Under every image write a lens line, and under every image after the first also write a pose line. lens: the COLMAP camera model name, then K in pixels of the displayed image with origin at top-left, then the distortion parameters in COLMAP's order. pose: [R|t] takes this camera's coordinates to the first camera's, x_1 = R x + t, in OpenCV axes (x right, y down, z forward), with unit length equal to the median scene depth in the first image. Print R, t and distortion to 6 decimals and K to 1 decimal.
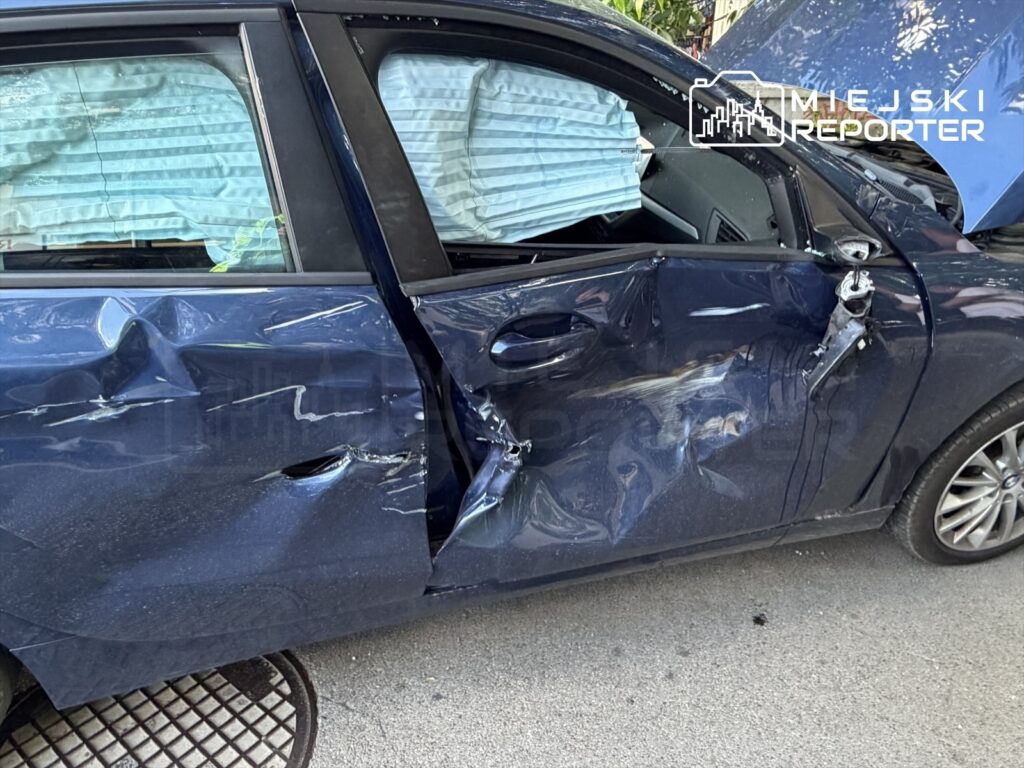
lens RADIAL K [[765.3, 0, 513.4], [0, 765.3, 377.9], [0, 0, 1]] dist [-0.003383, 0.006129]
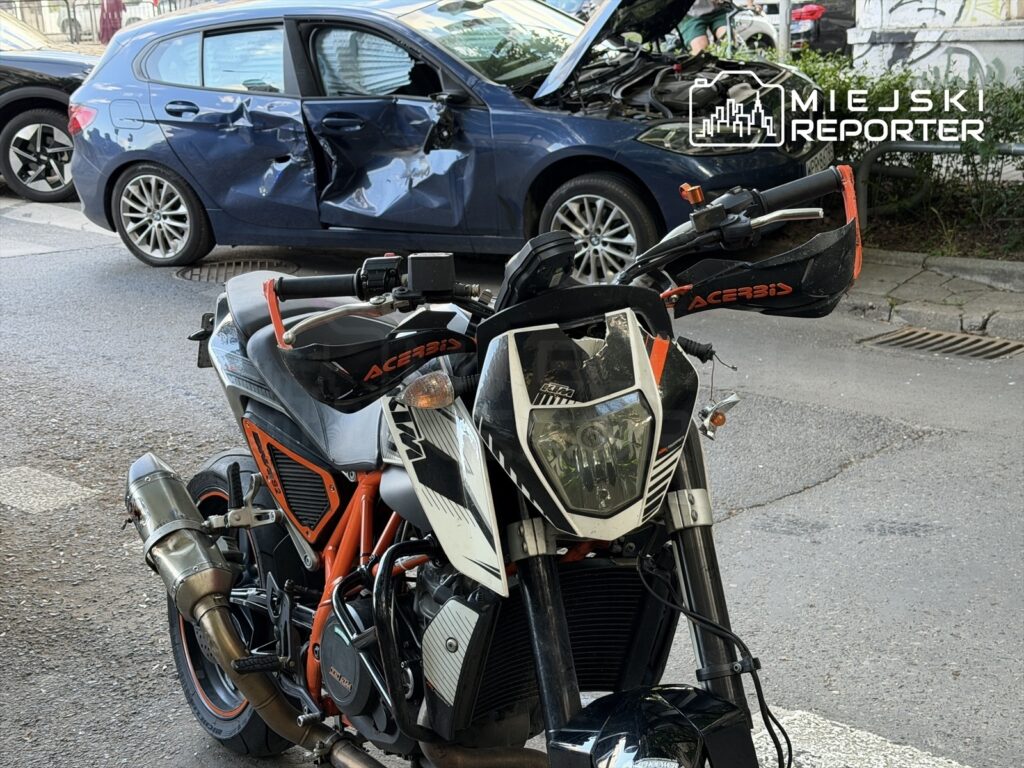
lens RADIAL K [[1574.9, 0, 509.7], [0, 1574.9, 384.2], [0, 0, 1]] dist [0.082762, 0.000000]
pose [[0.720775, 0.137375, -0.679420, 4.433181], [-0.246944, 0.966745, -0.066505, 1.091395], [0.647690, 0.215714, 0.730730, -2.607254]]
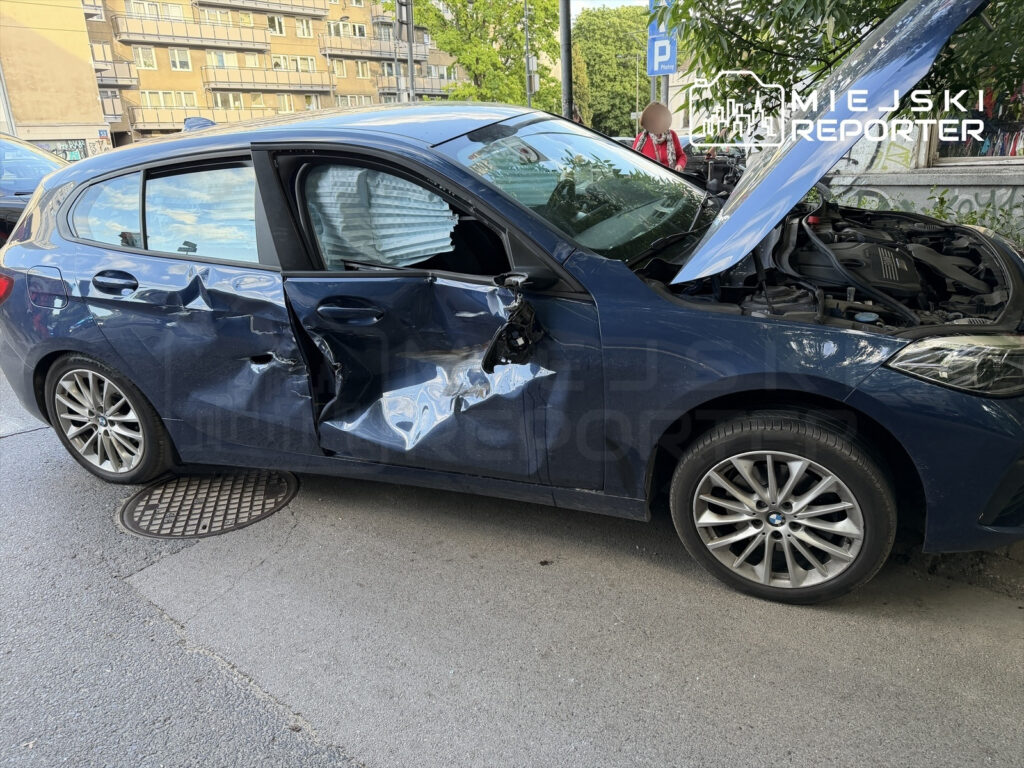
lens RADIAL K [[751.3, 0, 529.1], [0, 751.3, 368.0], [0, 0, 1]] dist [0.019652, -0.032295]
pose [[0.787268, 0.142249, -0.599979, 1.412248], [-0.222010, 0.973160, -0.060586, 0.095323], [0.575257, 0.180898, 0.797719, -0.180416]]
